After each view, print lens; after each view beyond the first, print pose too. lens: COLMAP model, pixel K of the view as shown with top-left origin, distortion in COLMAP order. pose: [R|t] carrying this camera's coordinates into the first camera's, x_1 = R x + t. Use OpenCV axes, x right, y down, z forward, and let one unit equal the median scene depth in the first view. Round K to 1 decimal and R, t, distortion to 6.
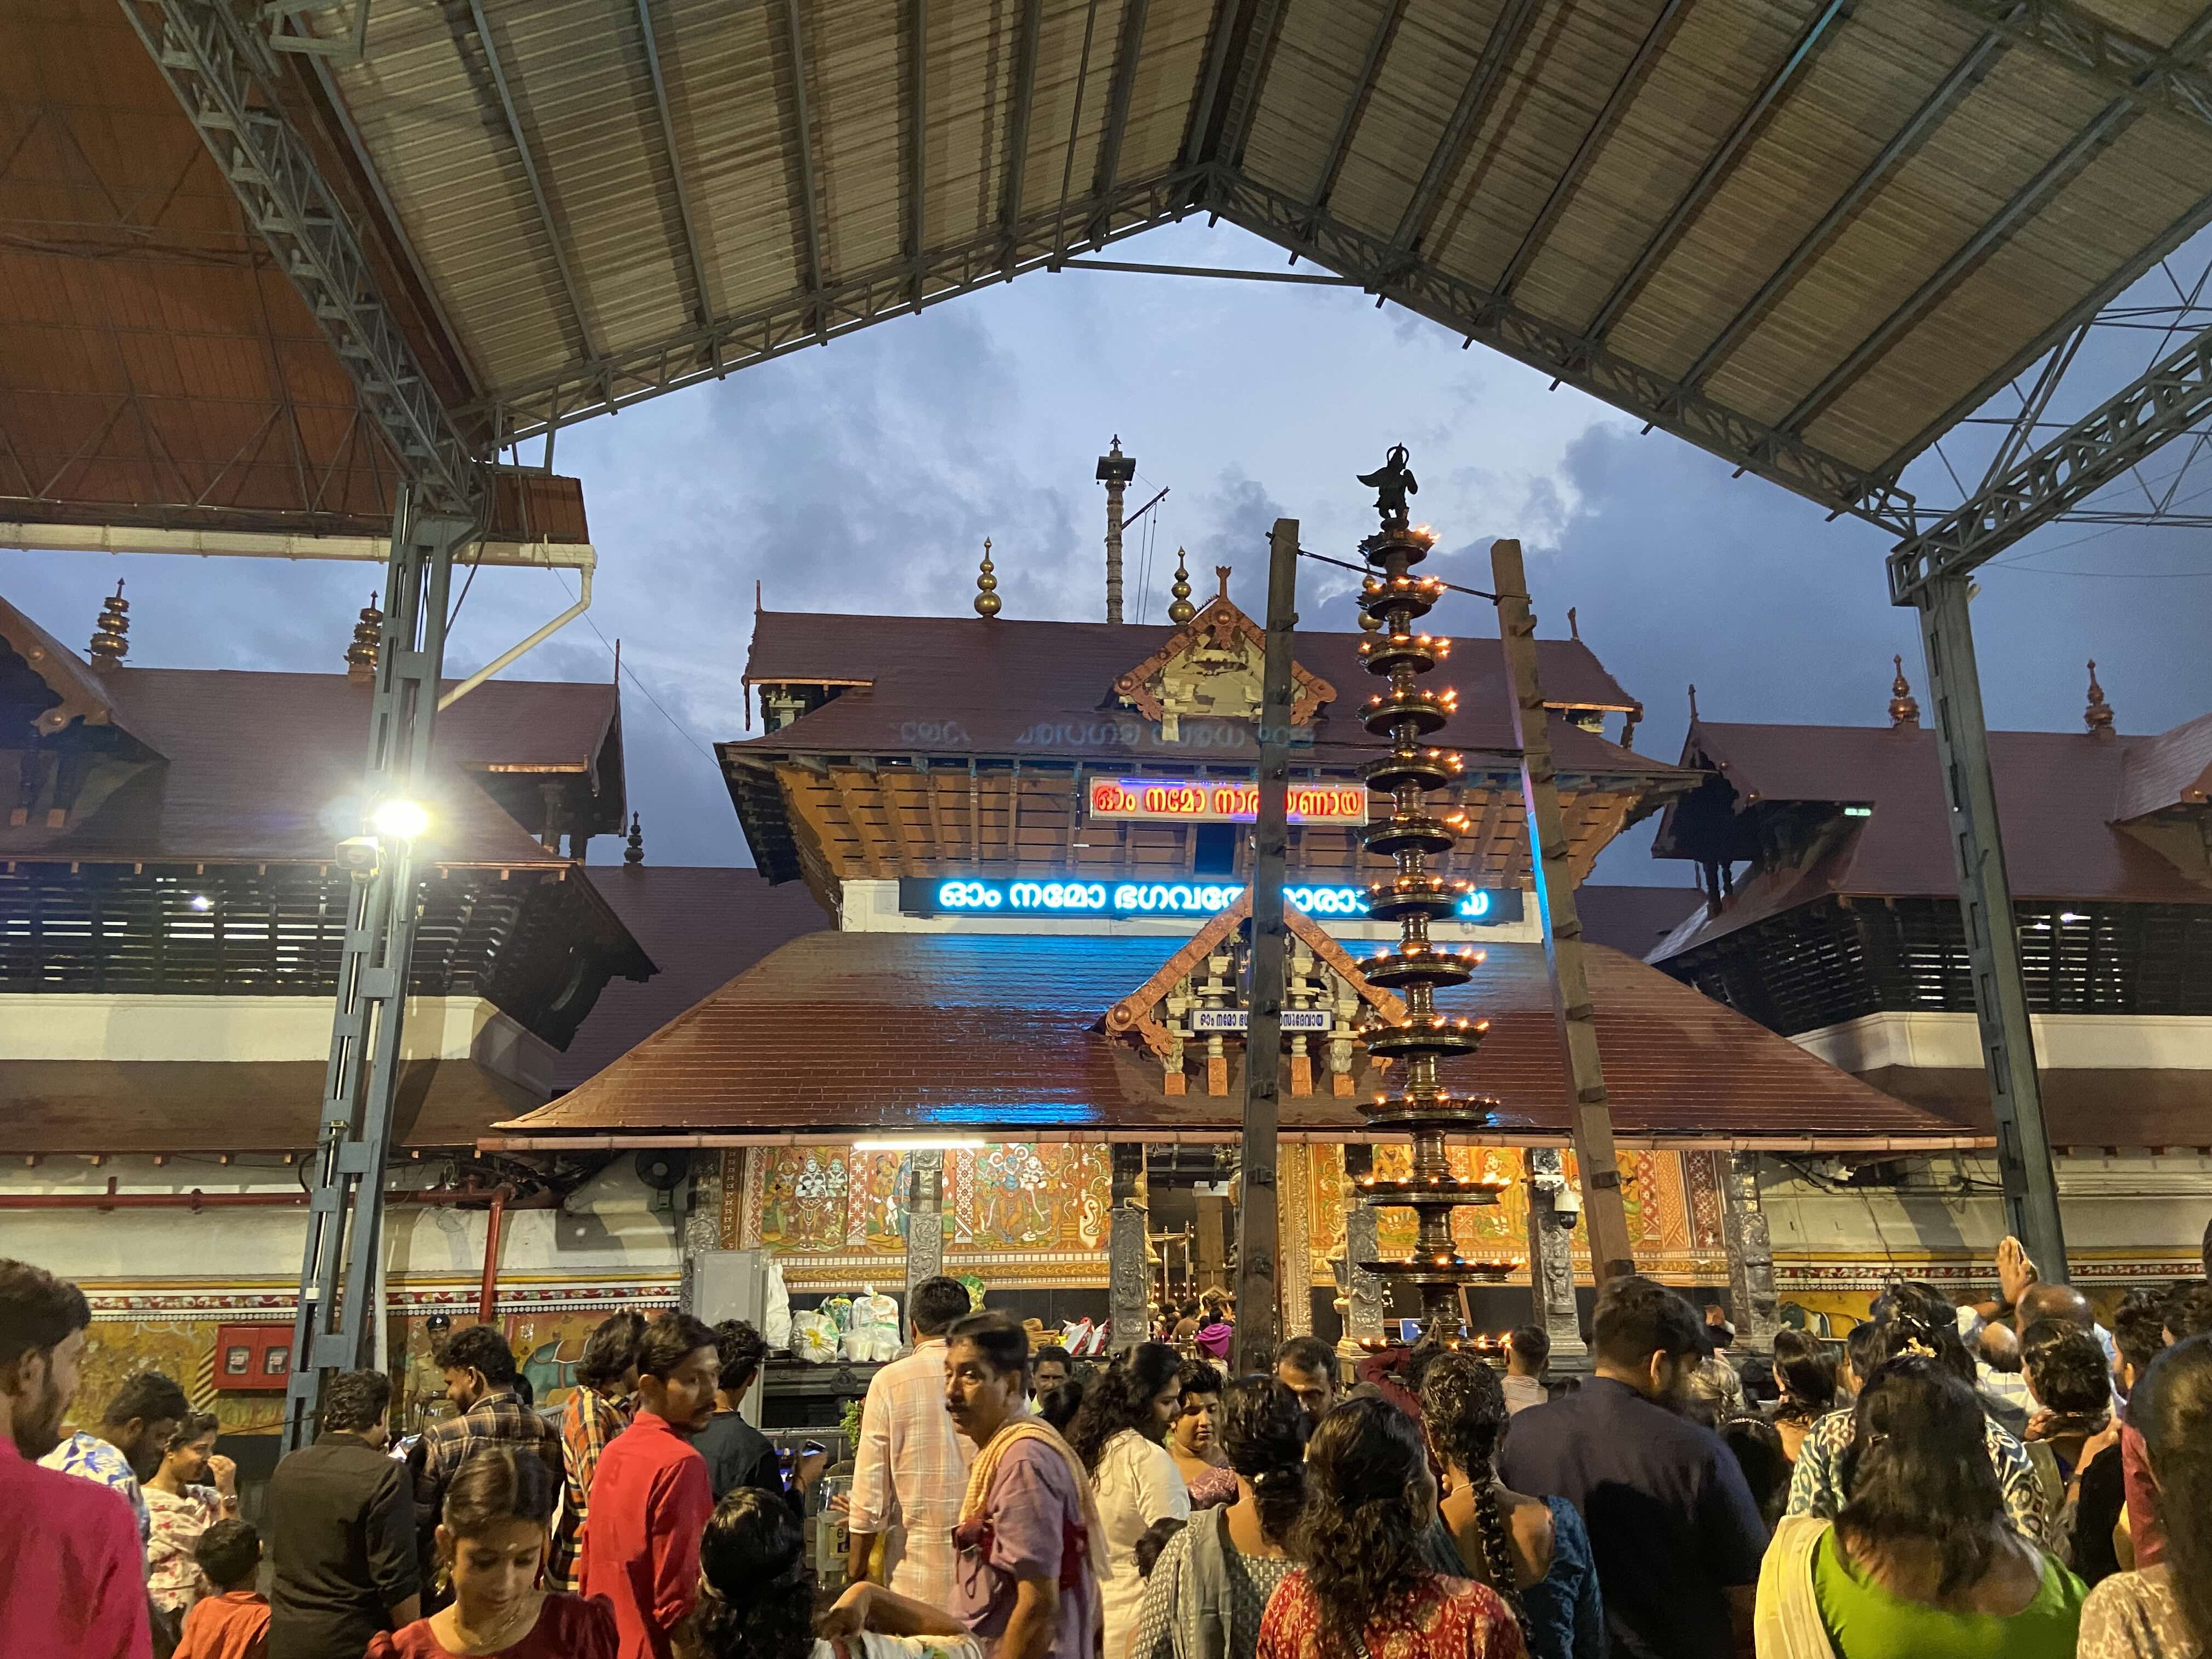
lens RADIAL K [[1671.8, 0, 1106.0], [0, 1671.8, 829.5], [0, 0, 1]] dist [0.119202, -0.149972]
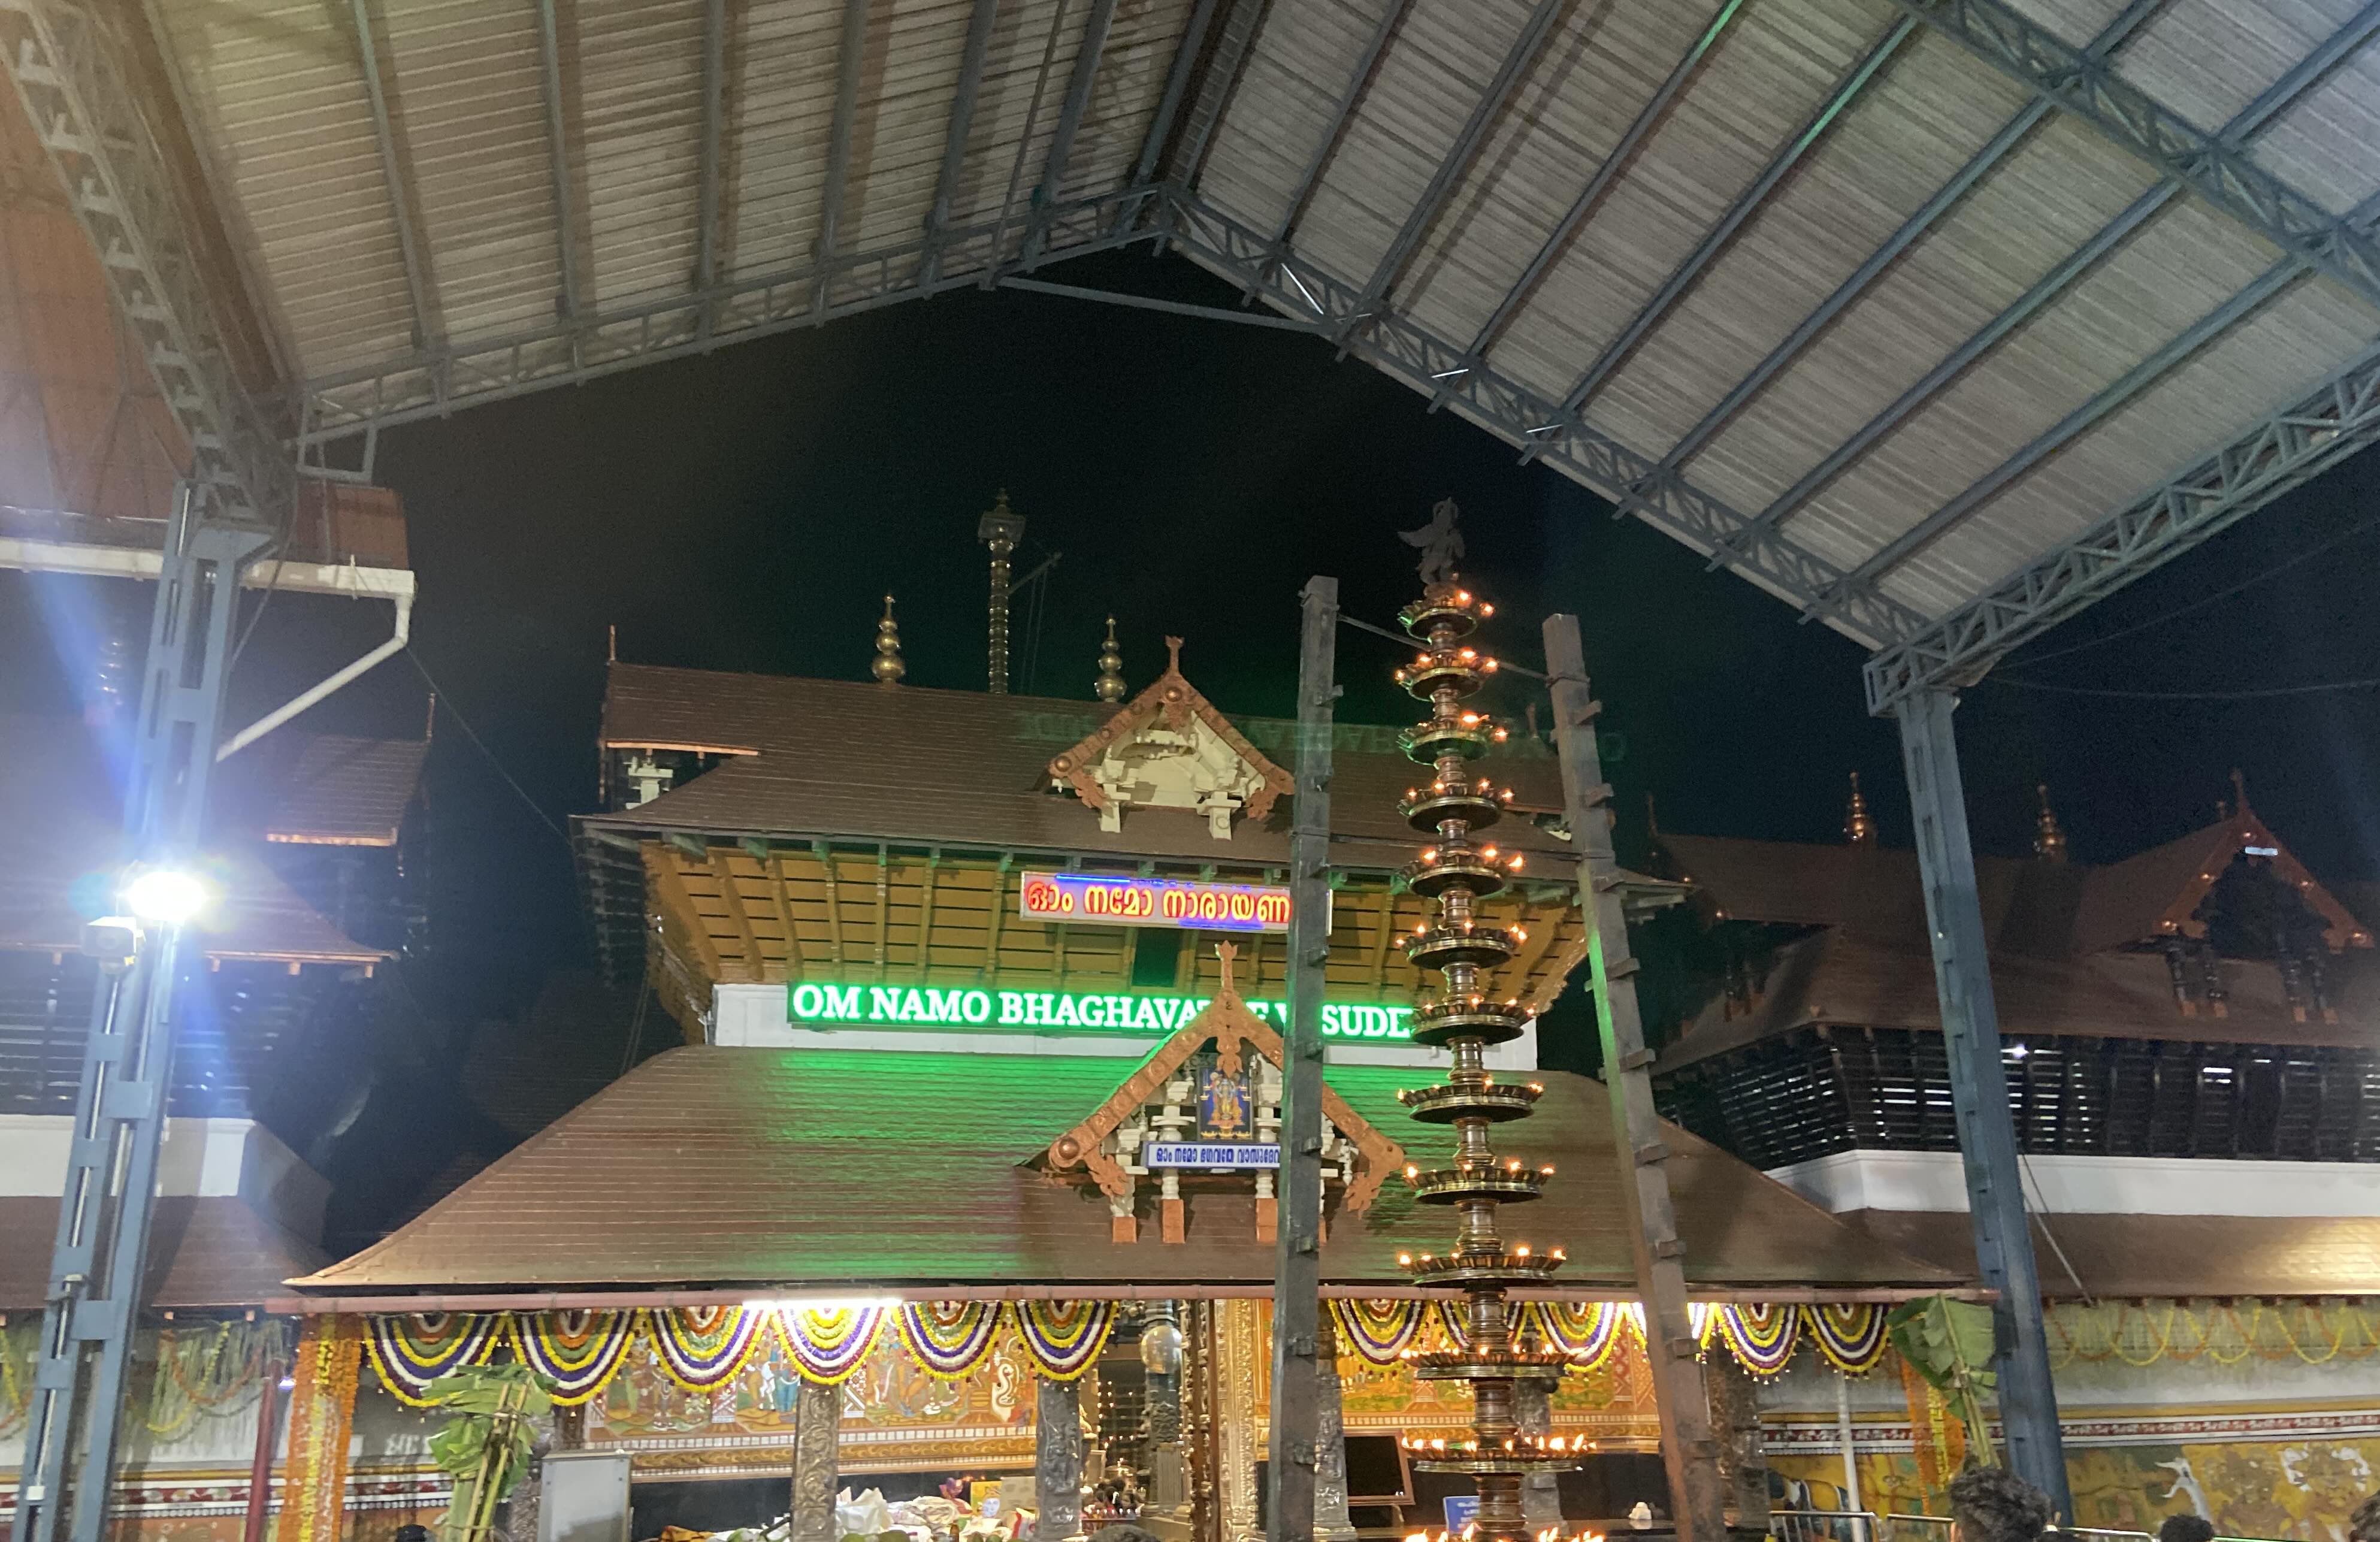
lens RADIAL K [[1832.1, 0, 1193.1], [0, 1832.1, 895.7], [0, 0, 1]] dist [0.113753, -0.155578]
pose [[0.988607, 0.029315, 0.147635, -0.061751], [-0.026028, 0.999369, -0.024149, 0.002135], [-0.148250, 0.020031, 0.988747, 0.052626]]
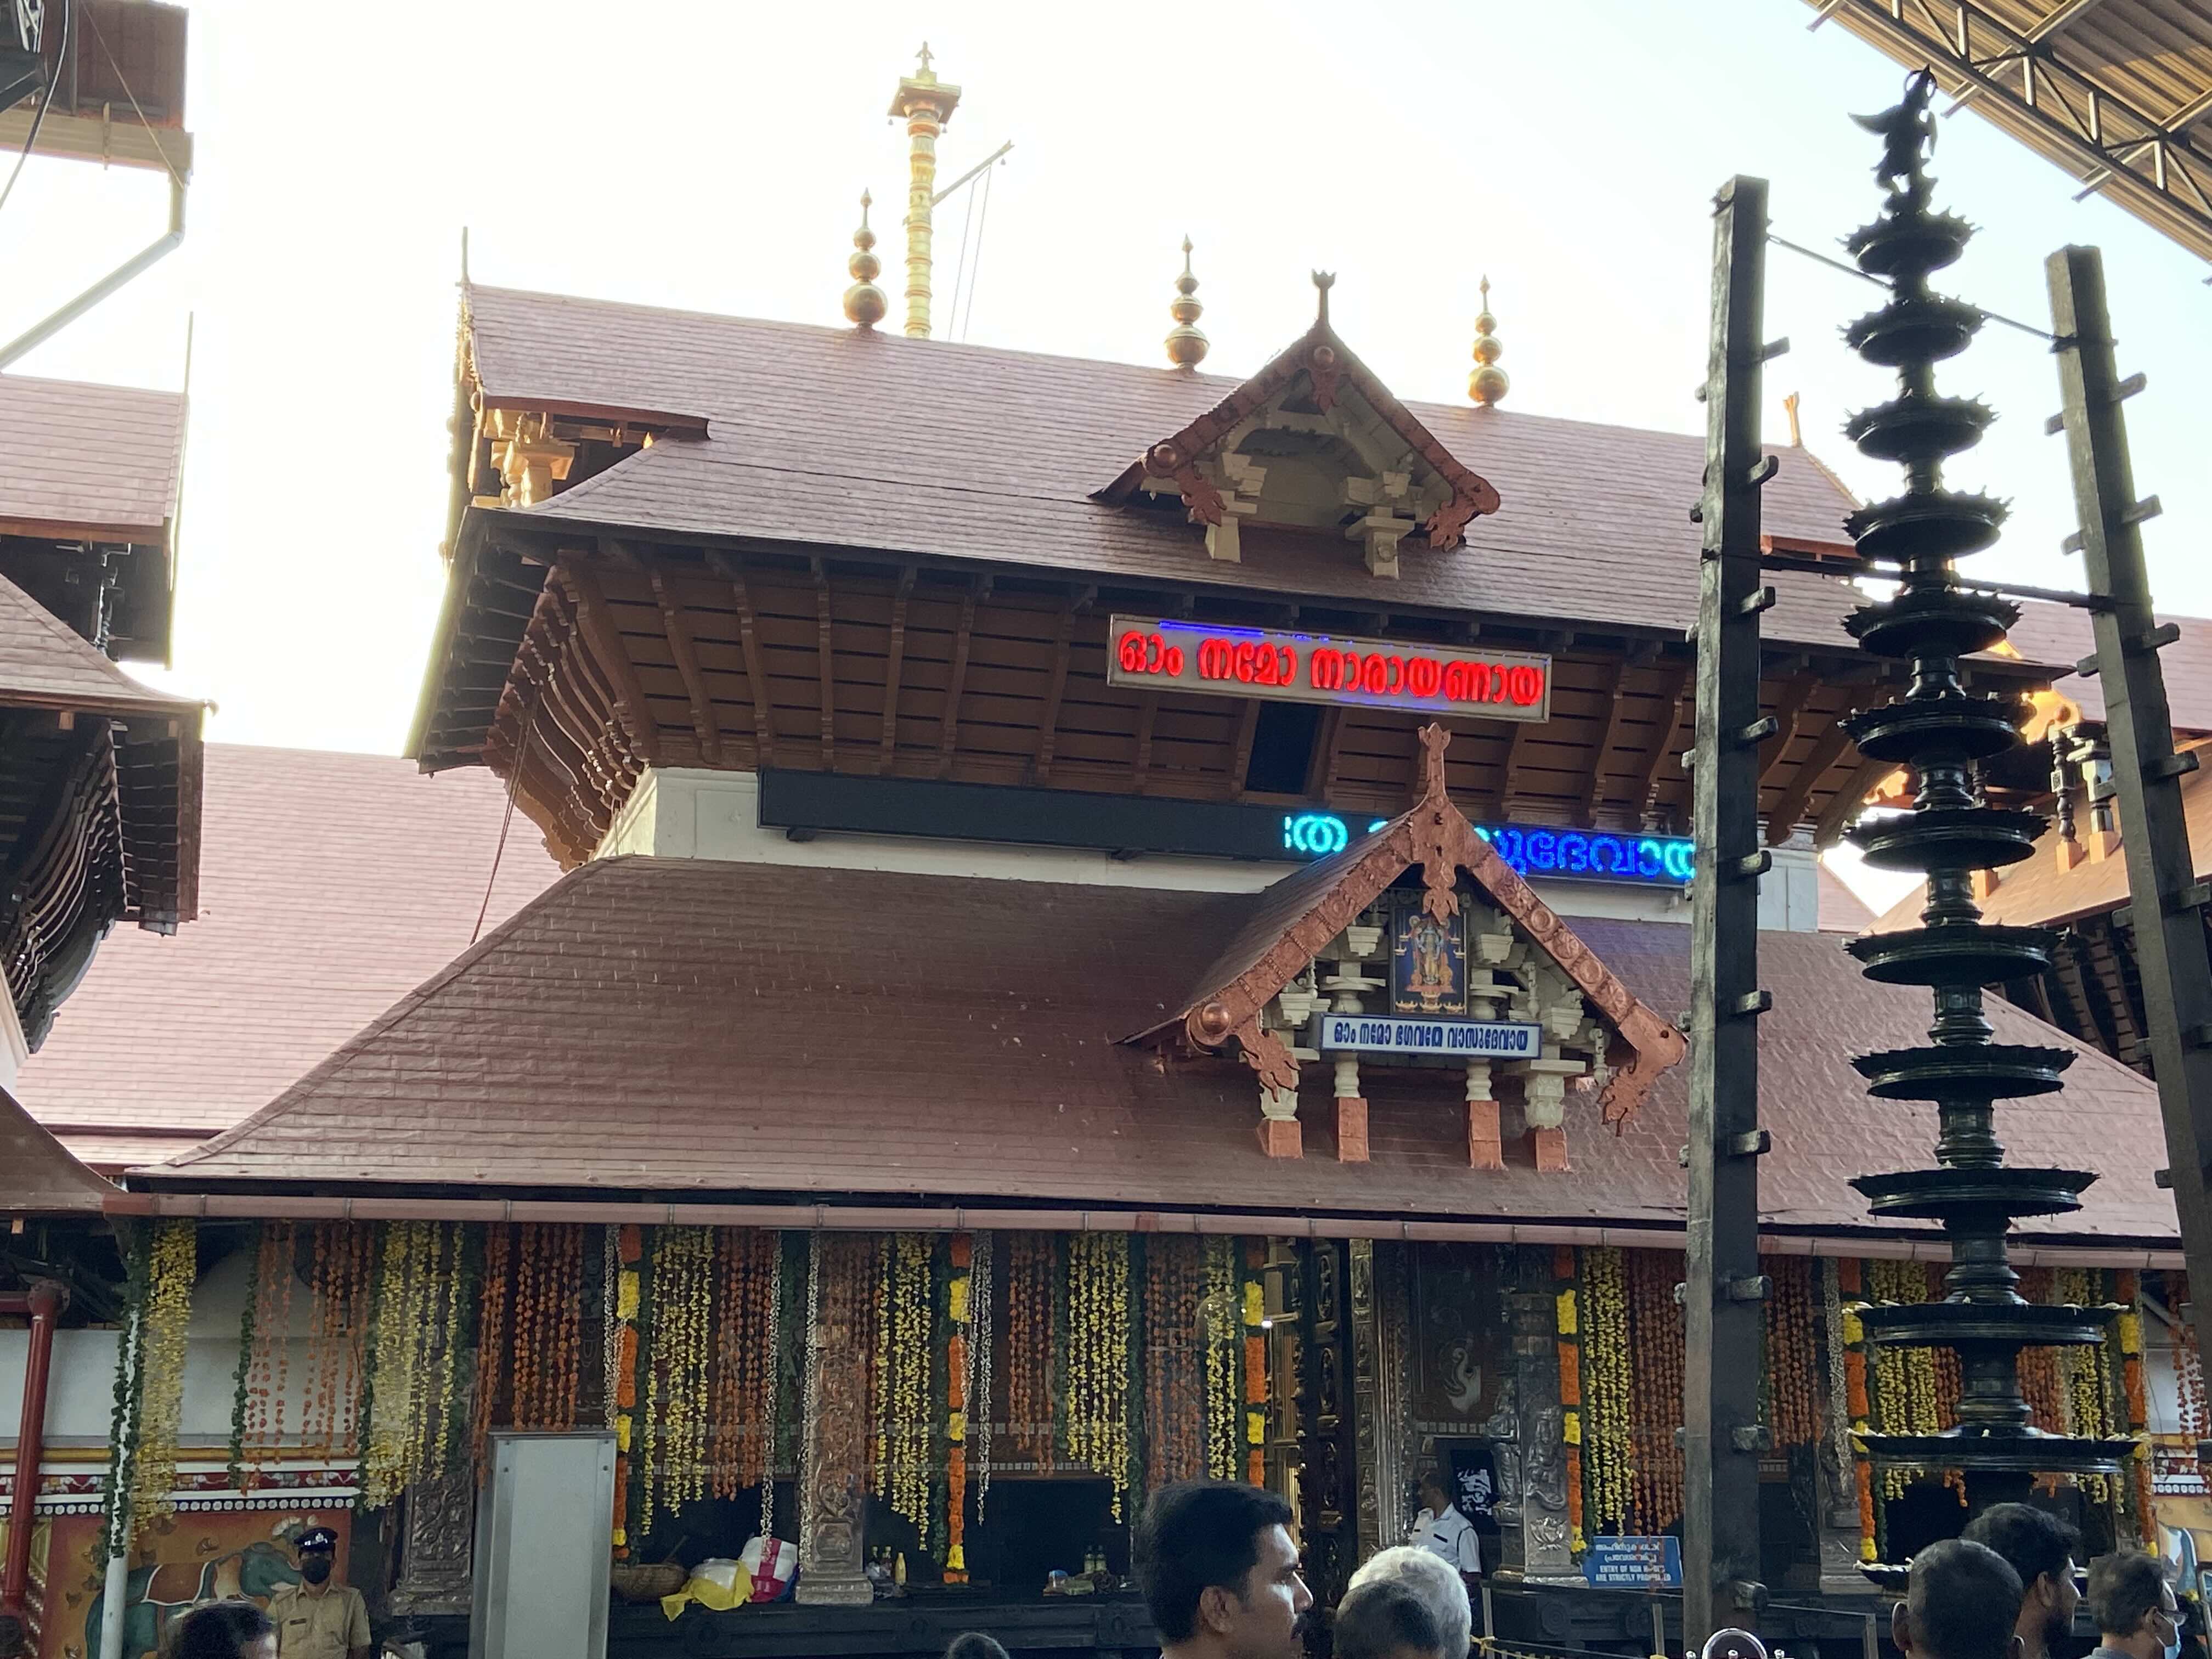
lens RADIAL K [[2774.4, 0, 1106.0], [0, 2774.4, 829.5], [0, 0, 1]] dist [0.104615, -0.089614]
pose [[0.981725, 0.050811, 0.183399, -0.186093], [-0.056305, 0.998104, 0.024871, 0.020061], [-0.181788, -0.034743, 0.982724, 0.047809]]
